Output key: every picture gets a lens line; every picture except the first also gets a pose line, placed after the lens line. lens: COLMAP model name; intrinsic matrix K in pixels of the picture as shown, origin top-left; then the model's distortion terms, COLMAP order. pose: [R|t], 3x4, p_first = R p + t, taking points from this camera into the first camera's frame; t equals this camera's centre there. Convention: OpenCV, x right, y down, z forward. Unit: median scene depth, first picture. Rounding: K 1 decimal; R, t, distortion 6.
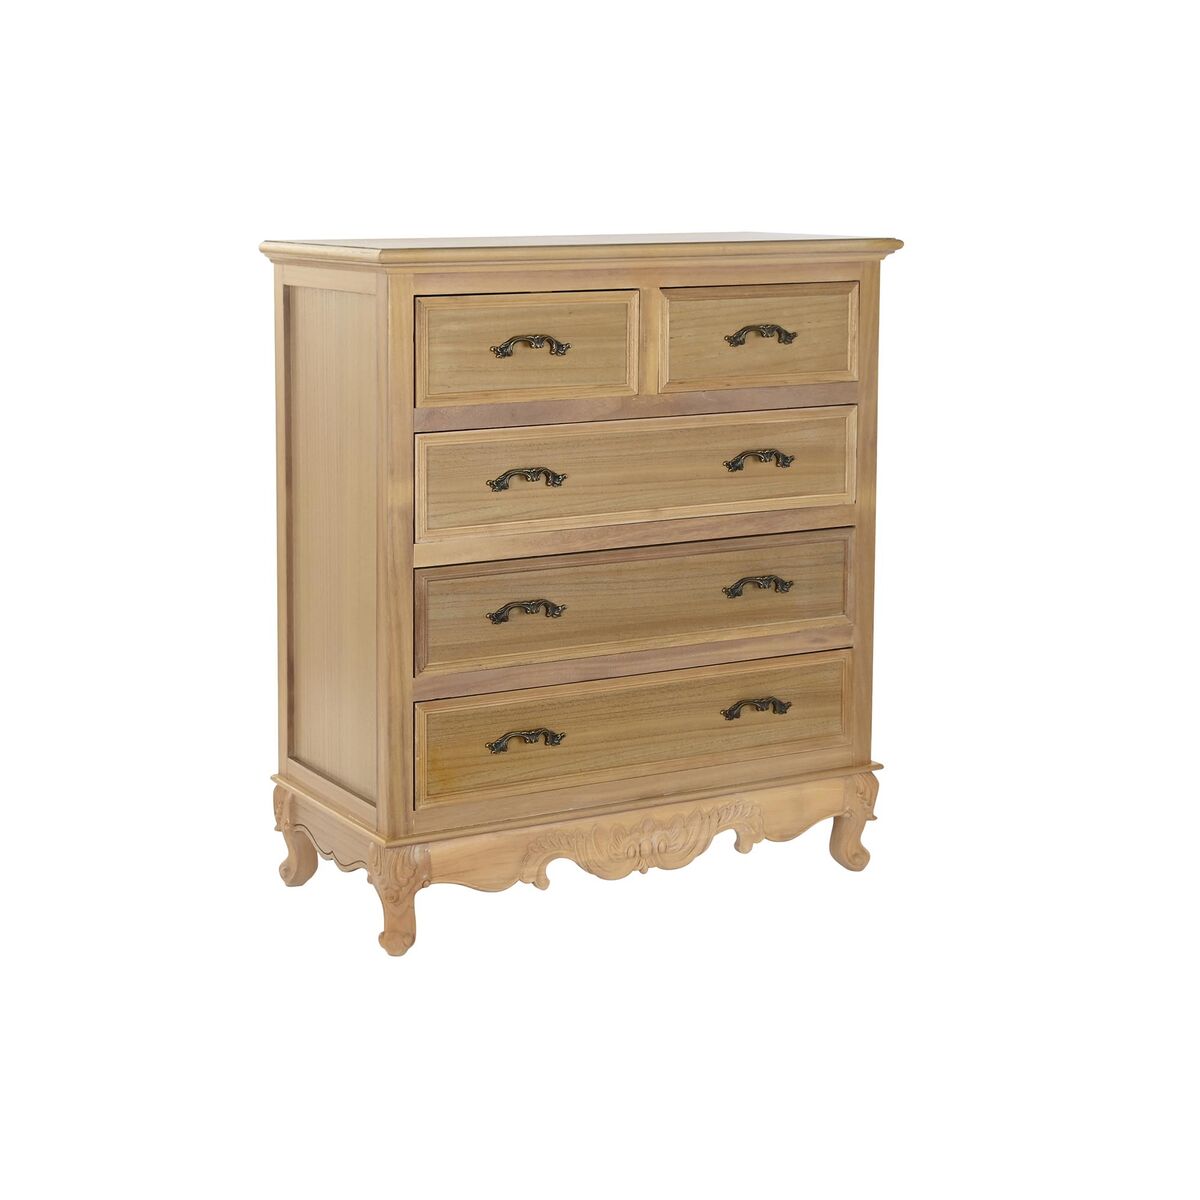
lens RADIAL K [[2221.9, 0, 600.0], [0, 2221.9, 600.0], [0, 0, 1]] dist [0.229416, -0.008152]
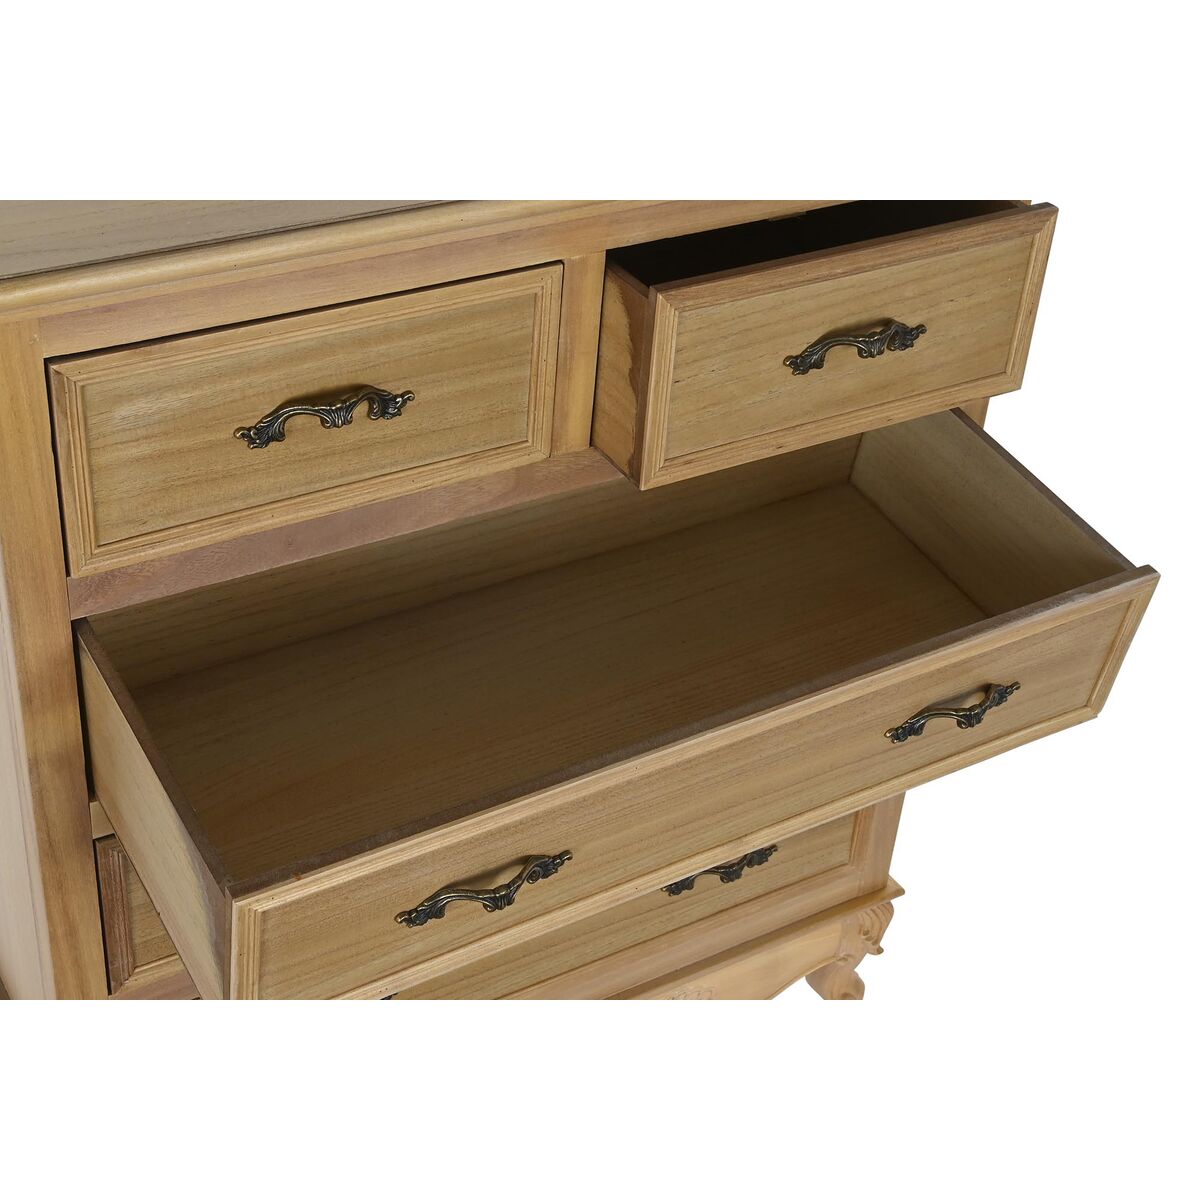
lens RADIAL K [[1976.0, 0, 600.0], [0, 1976.0, 600.0], [0, 0, 1]] dist [0.029748, 0.049839]
pose [[0.921796, -0.217153, 0.321149, -0.104057], [0.106851, 0.938624, 0.327977, -0.182885], [-0.372659, -0.268012, 0.888422, 0.567115]]
